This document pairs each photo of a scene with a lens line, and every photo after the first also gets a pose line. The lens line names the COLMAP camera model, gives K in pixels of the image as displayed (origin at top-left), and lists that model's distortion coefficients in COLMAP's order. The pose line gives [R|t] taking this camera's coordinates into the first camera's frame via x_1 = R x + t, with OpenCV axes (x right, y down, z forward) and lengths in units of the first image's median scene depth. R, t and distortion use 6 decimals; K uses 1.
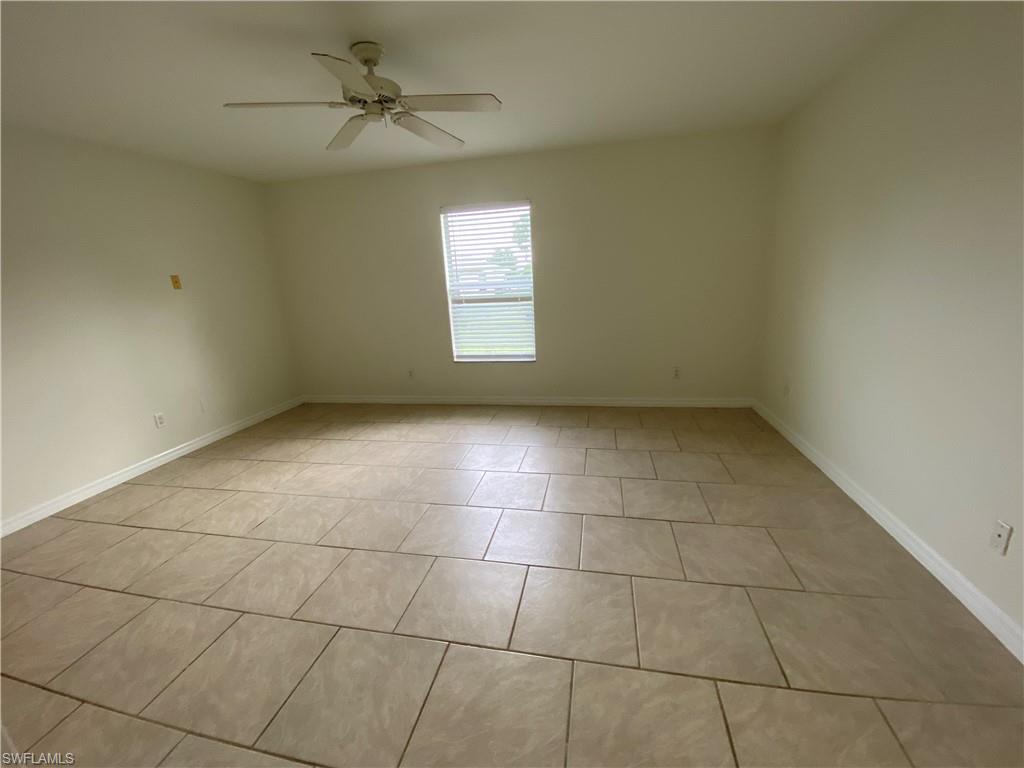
lens RADIAL K [[414.0, 0, 512.0], [0, 414.0, 384.0], [0, 0, 1]] dist [0.031765, -0.026057]
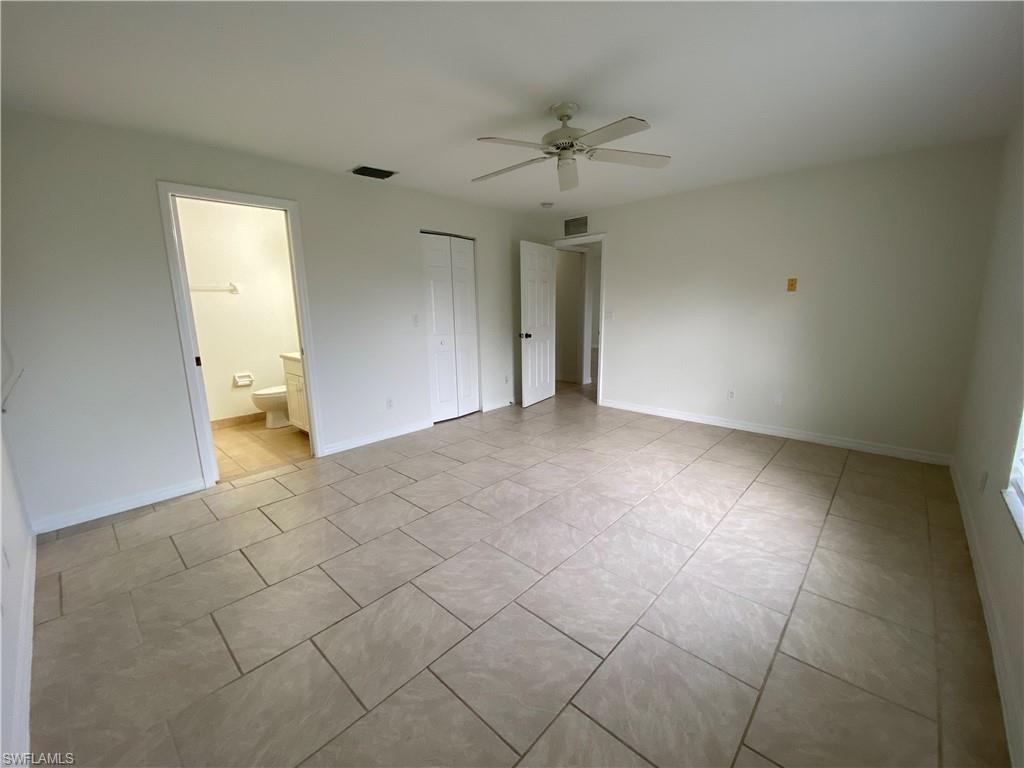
lens RADIAL K [[414.0, 0, 512.0], [0, 414.0, 384.0], [0, 0, 1]] dist [0.031765, -0.026057]
pose [[-0.513554, 0.224238, -0.828239, 0.591229], [-0.174206, 0.917899, 0.356530, -0.302892], [0.840187, 0.327382, -0.432328, 1.065964]]
